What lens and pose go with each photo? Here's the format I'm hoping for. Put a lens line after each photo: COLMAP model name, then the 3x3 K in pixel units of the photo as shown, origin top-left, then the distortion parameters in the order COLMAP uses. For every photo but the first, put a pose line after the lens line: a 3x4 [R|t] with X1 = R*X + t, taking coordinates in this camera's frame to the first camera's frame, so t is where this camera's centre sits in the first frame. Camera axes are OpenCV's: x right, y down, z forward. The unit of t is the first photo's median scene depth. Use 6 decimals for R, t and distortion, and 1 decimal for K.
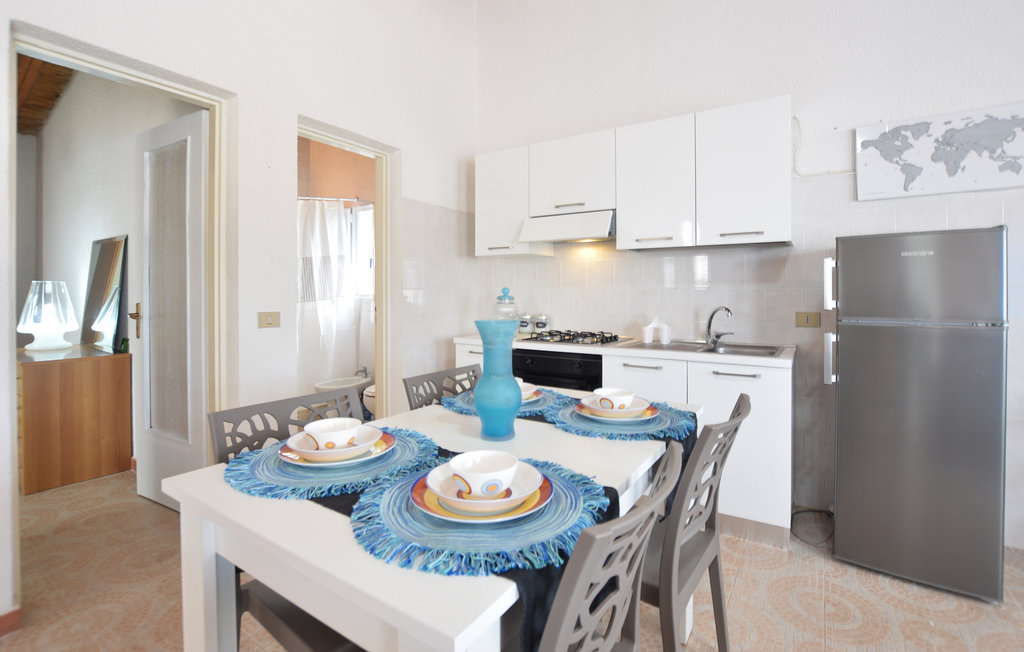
lens RADIAL K [[460.6, 0, 520.1], [0, 460.6, 300.8], [0, 0, 1]] dist [-0.016717, -0.000251]
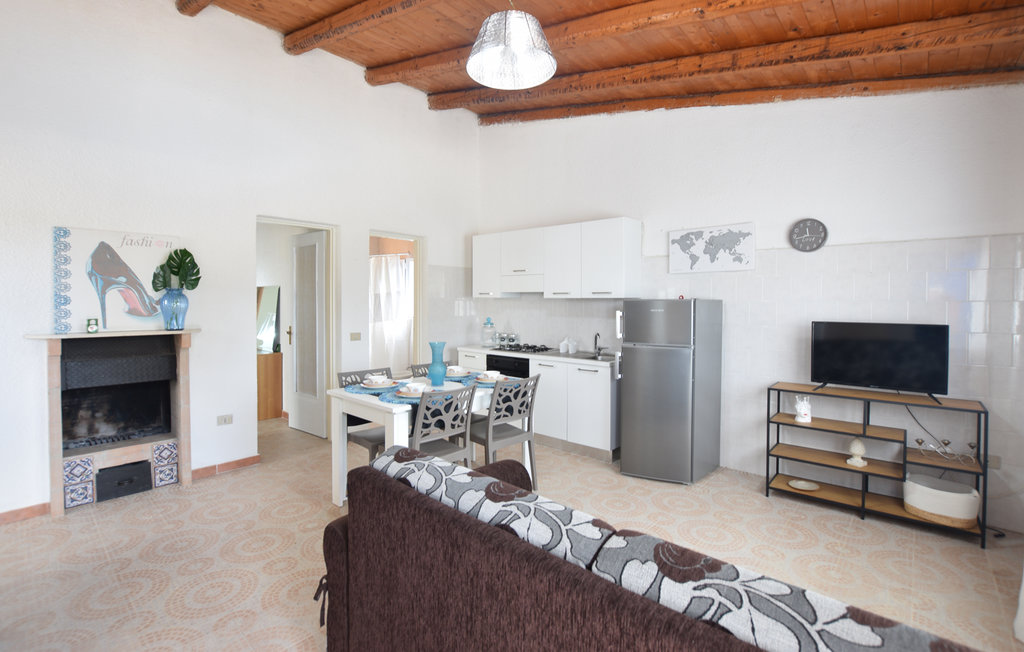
lens RADIAL K [[460.6, 0, 512.0], [0, 460.6, 317.2], [0, 0, 1]] dist [-0.016717, -0.000251]
pose [[0.986545, 0.008755, -0.163253, 0.390315], [-0.005748, 0.999805, 0.018880, -0.074537], [0.163387, -0.017687, 0.986404, -0.747442]]
